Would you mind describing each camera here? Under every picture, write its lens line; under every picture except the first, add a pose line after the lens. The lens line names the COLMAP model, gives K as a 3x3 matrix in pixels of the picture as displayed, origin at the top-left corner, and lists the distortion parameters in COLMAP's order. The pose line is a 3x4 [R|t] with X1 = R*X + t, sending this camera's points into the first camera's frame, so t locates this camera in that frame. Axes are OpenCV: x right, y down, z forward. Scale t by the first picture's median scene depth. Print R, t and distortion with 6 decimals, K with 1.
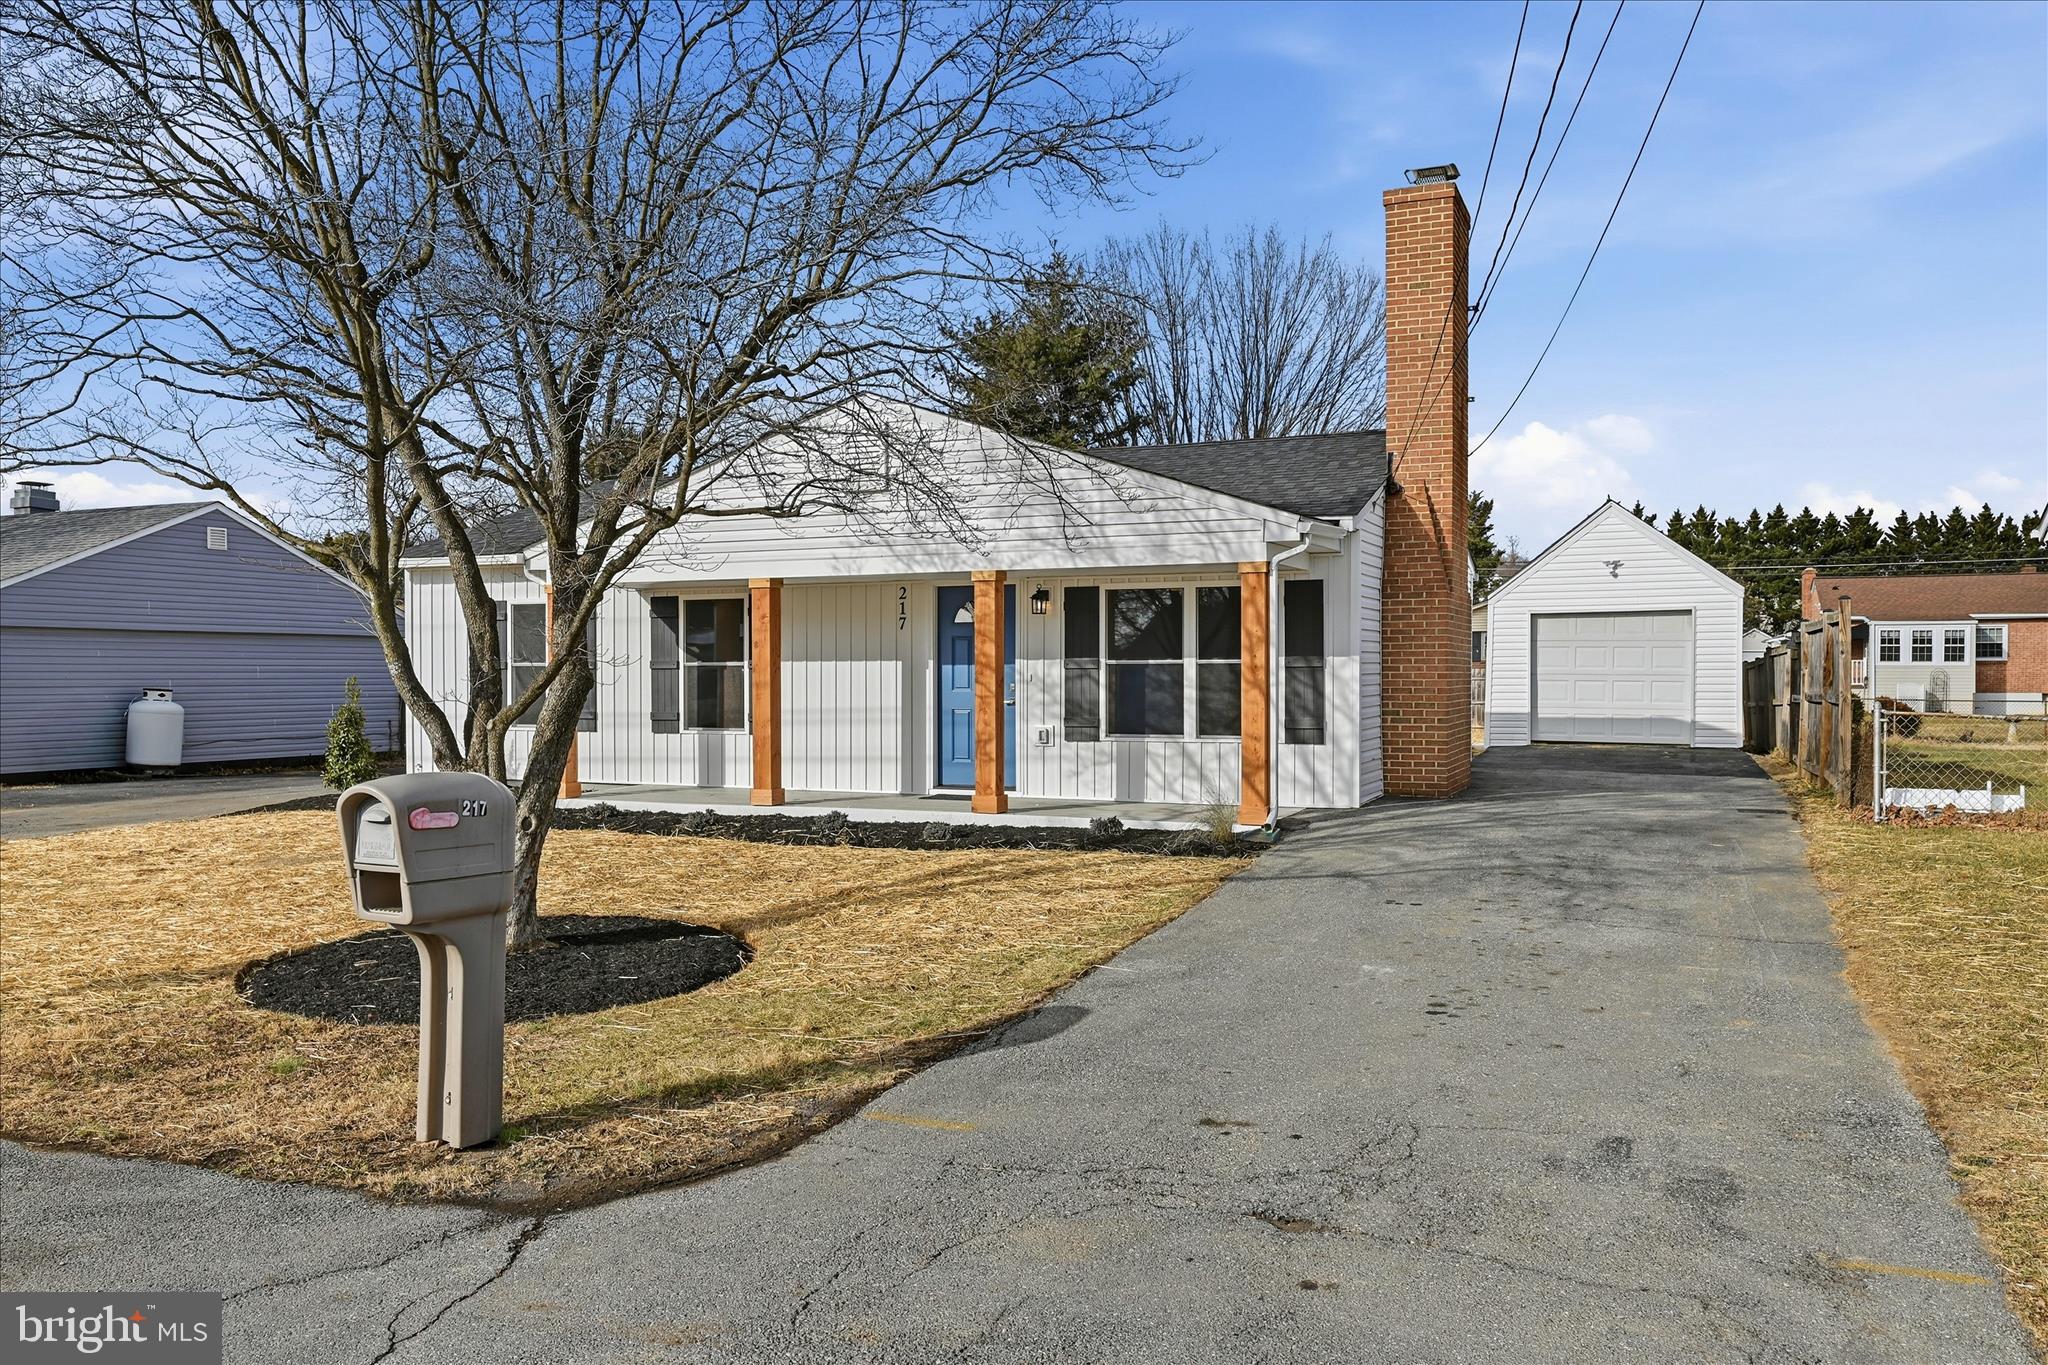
lens RADIAL K [[1552.3, 0, 1023.2], [0, 1552.3, 683.0], [0, 0, 1]] dist [-0.022320, -0.000861]
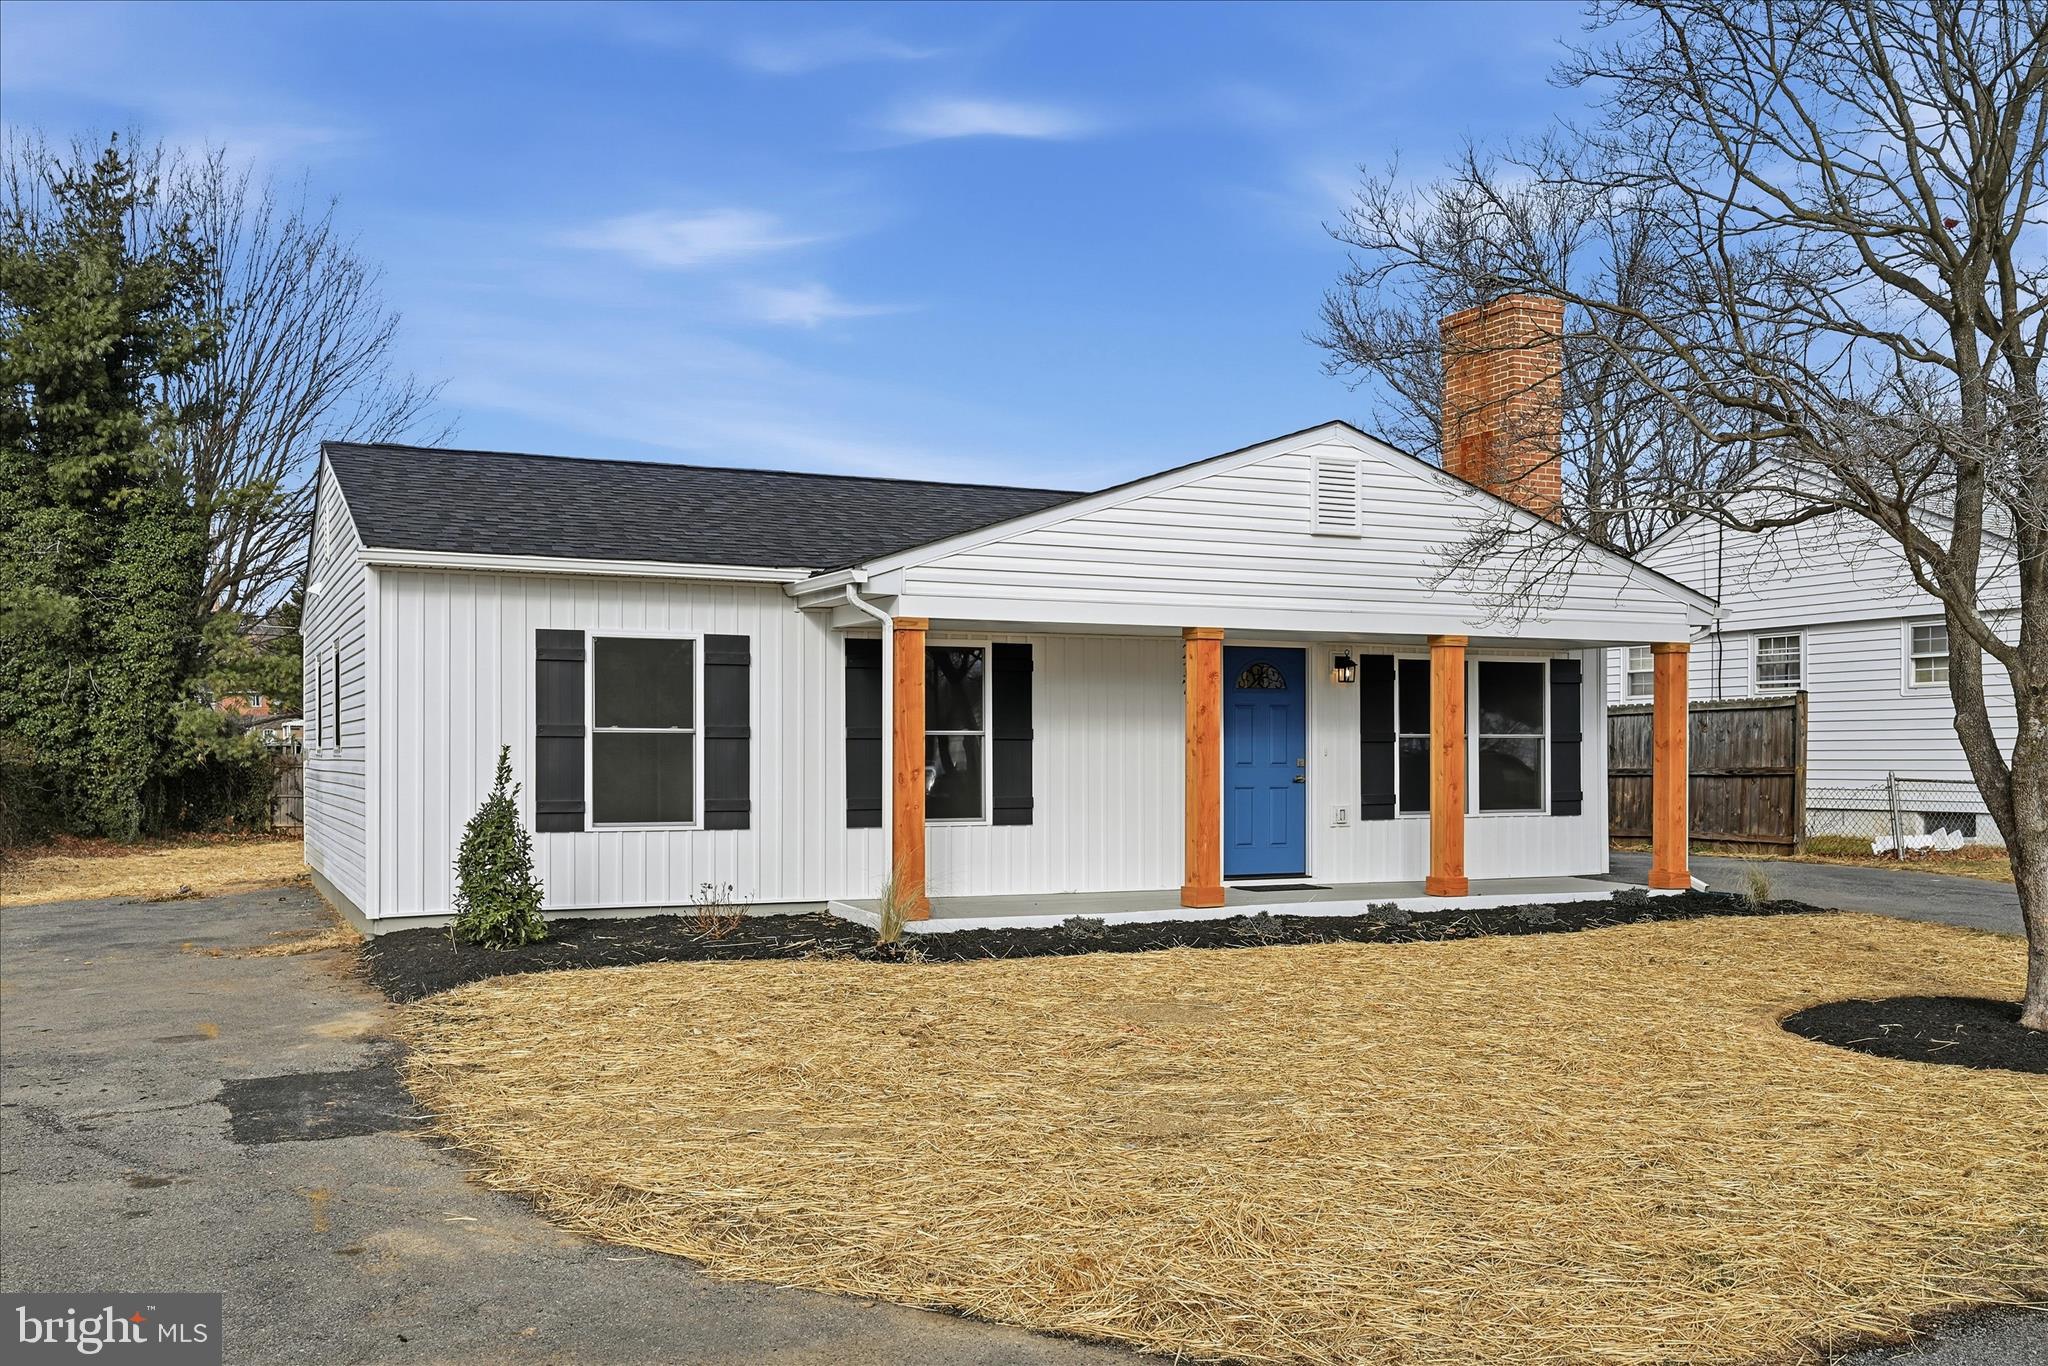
lens RADIAL K [[1878.6, 0, 1028.9], [0, 1878.6, 687.2], [0, 0, 1]] dist [0.005100, 0.000000]
pose [[0.671934, 0.026968, 0.740120, -0.917736], [0.001266, 0.999294, -0.037561, -0.000020], [-0.740610, 0.026175, 0.671425, 0.382188]]
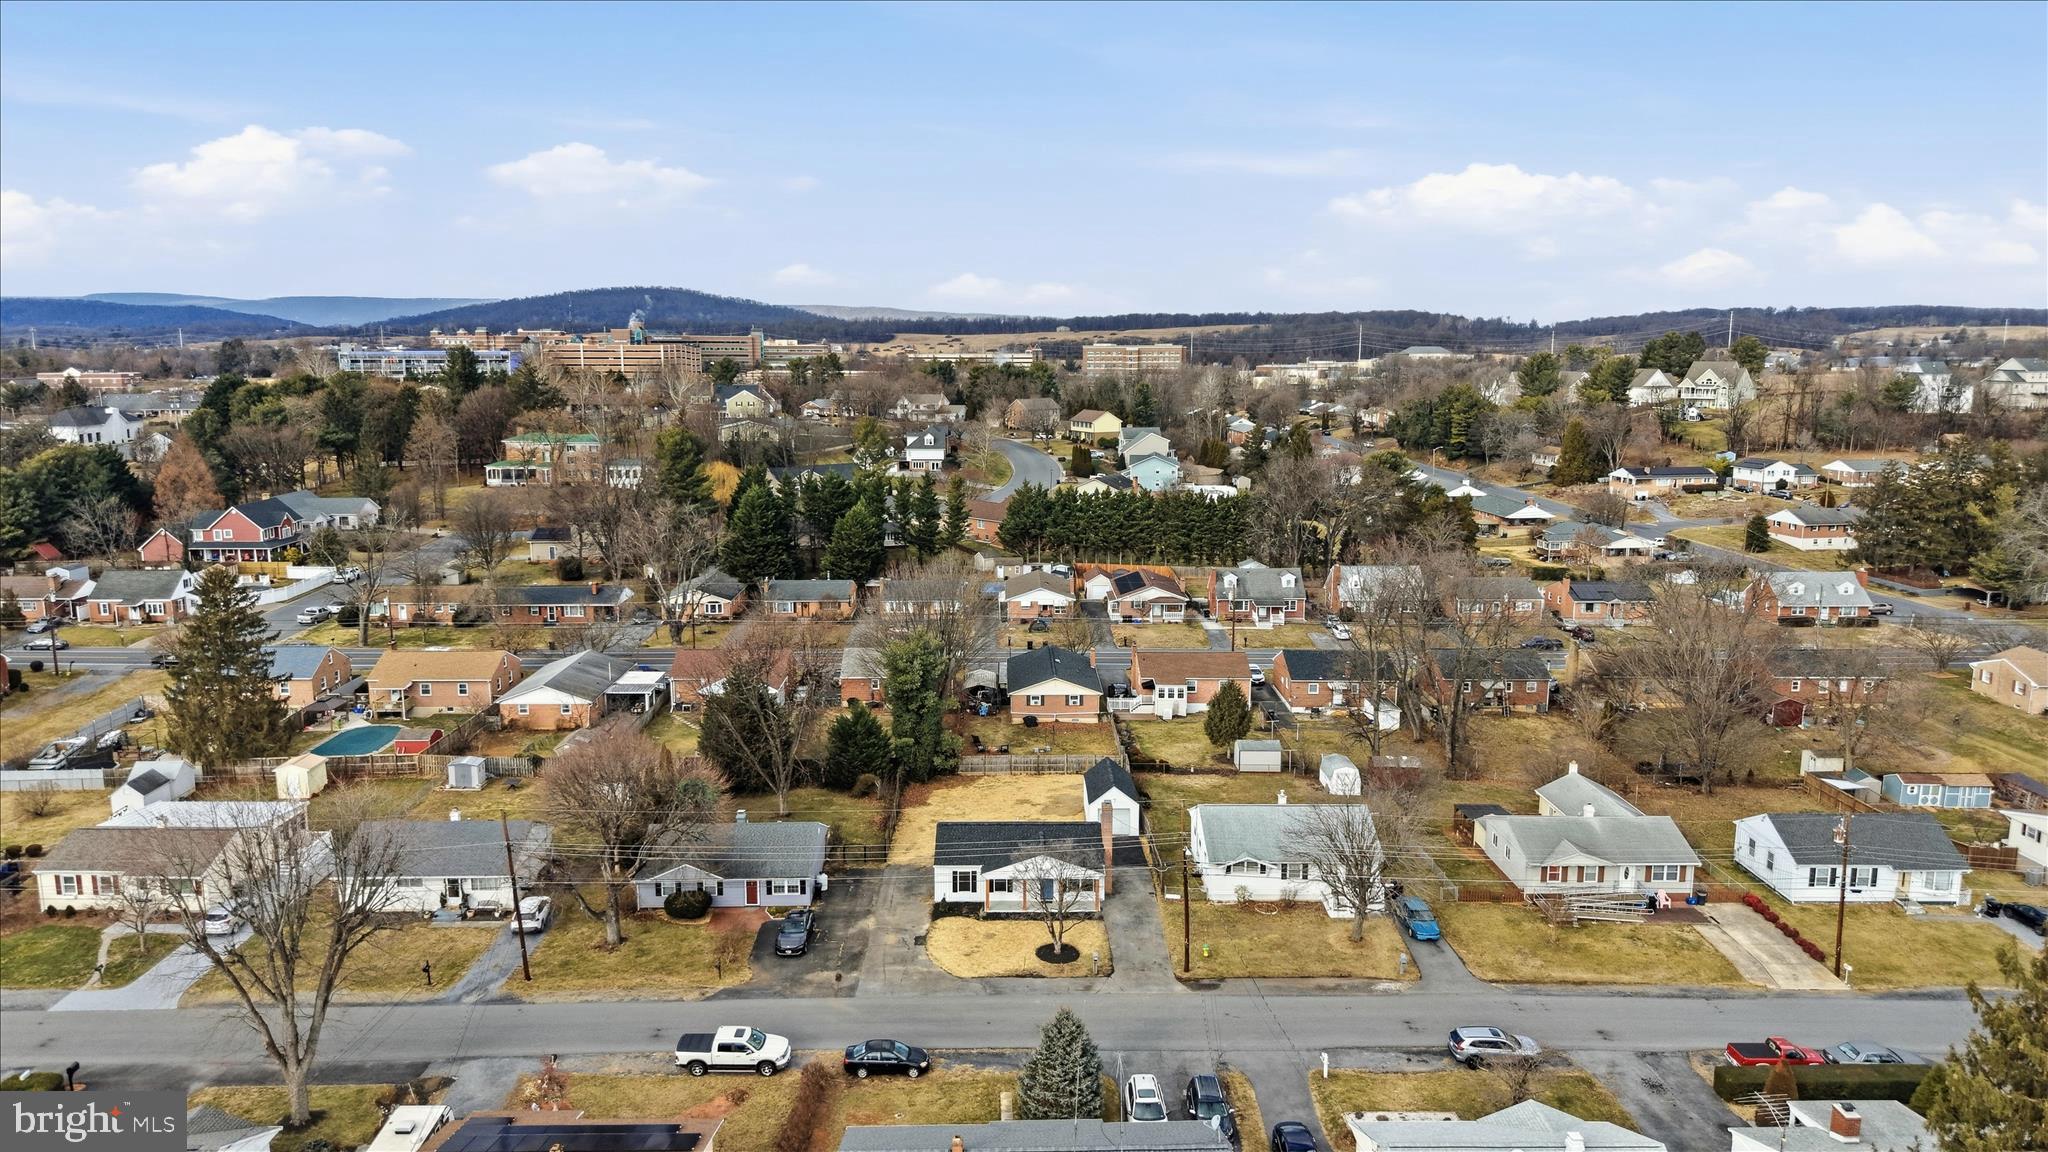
lens RADIAL K [[1378.4, 0, 1009.4], [0, 1378.4, 593.9], [0, 0, 1]] dist [0.008698, -0.024936]
pose [[0.916230, -0.072299, 0.394076, -2.454651], [-0.000280, 0.983468, 0.181082, -2.329652], [-0.400653, -0.166023, 0.901063, -4.129221]]
